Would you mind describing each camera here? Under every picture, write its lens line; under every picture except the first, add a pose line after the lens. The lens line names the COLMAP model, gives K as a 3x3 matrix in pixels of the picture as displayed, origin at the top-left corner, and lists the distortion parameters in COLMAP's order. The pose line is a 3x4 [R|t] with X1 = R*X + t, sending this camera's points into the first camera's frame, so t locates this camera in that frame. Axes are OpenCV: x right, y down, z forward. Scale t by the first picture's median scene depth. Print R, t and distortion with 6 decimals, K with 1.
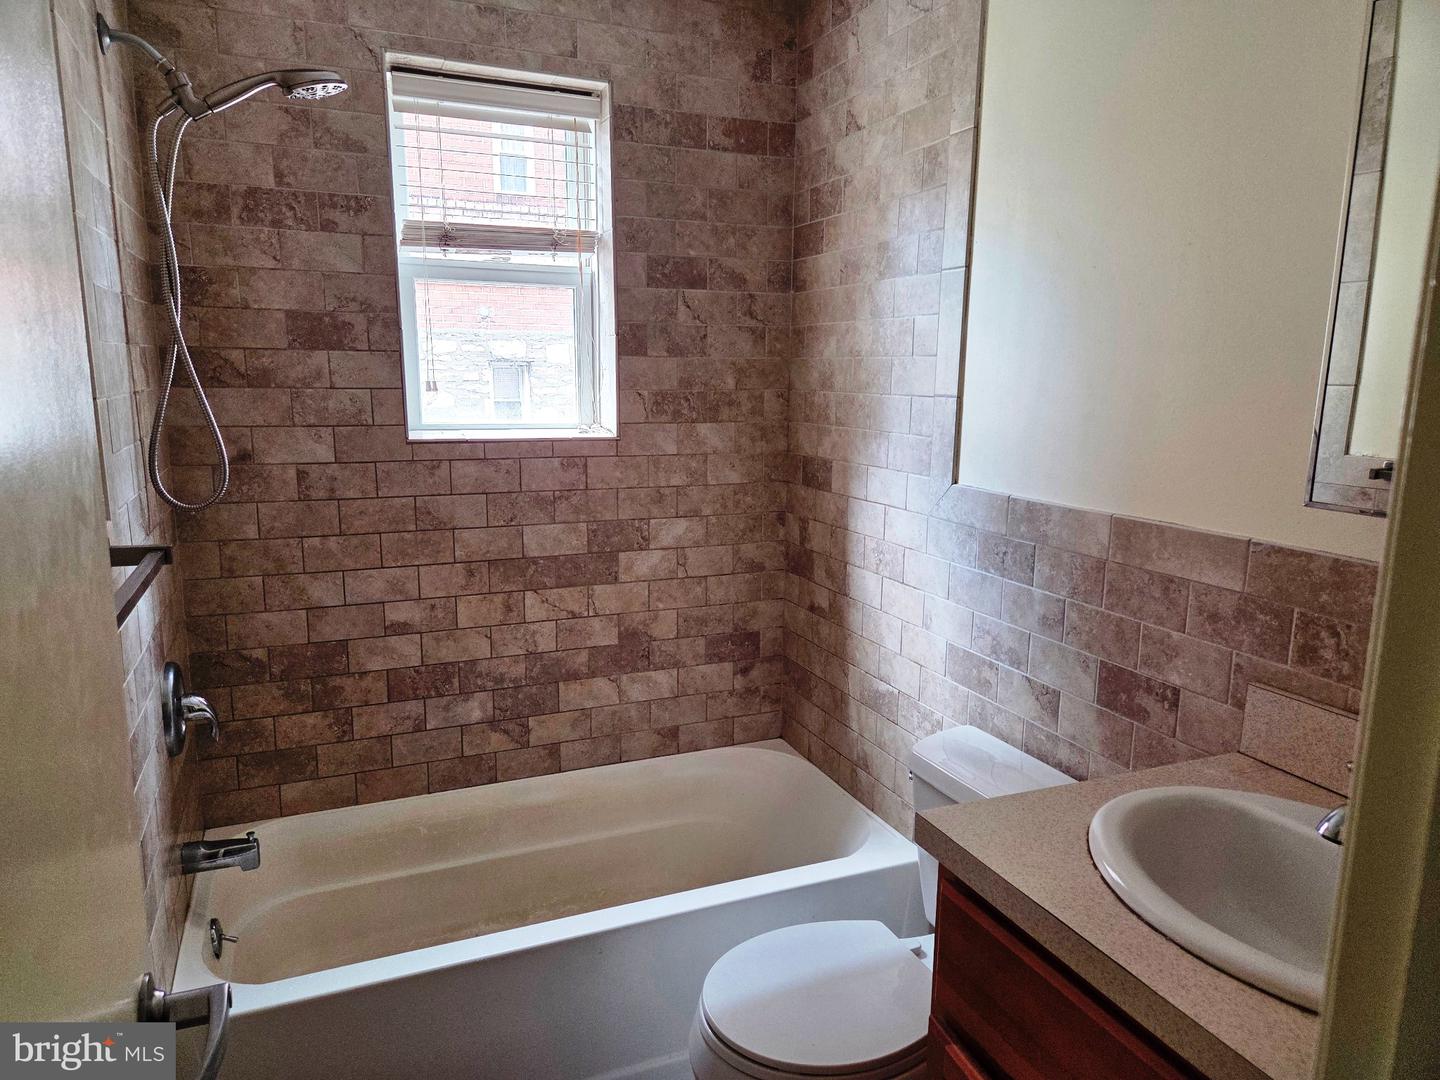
lens RADIAL K [[966.8, 0, 716.5], [0, 966.8, 536.5], [0, 0, 1]] dist [0.053483, -0.006065]
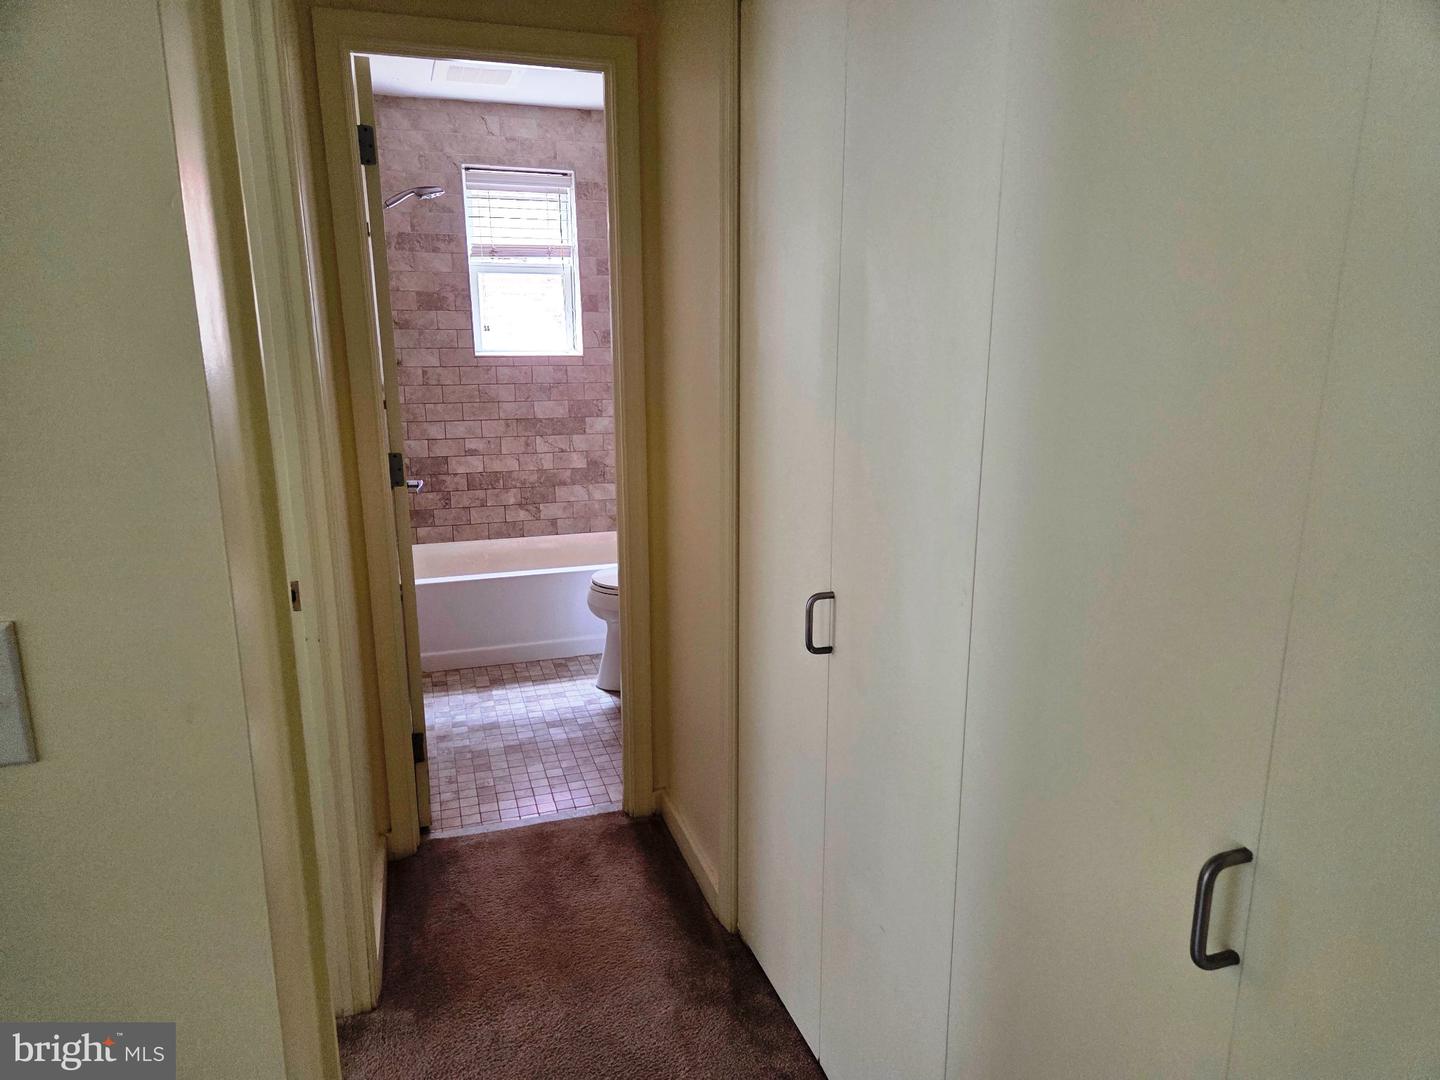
lens RADIAL K [[966.8, 0, 725.6], [0, 966.8, 546.6], [0, 0, 1]] dist [0.053483, -0.006065]
pose [[0.997397, 0.002091, -0.072072, 0.329566], [0.000992, 0.999087, 0.042707, 0.200796], [0.072095, -0.042668, 0.996485, -0.937376]]
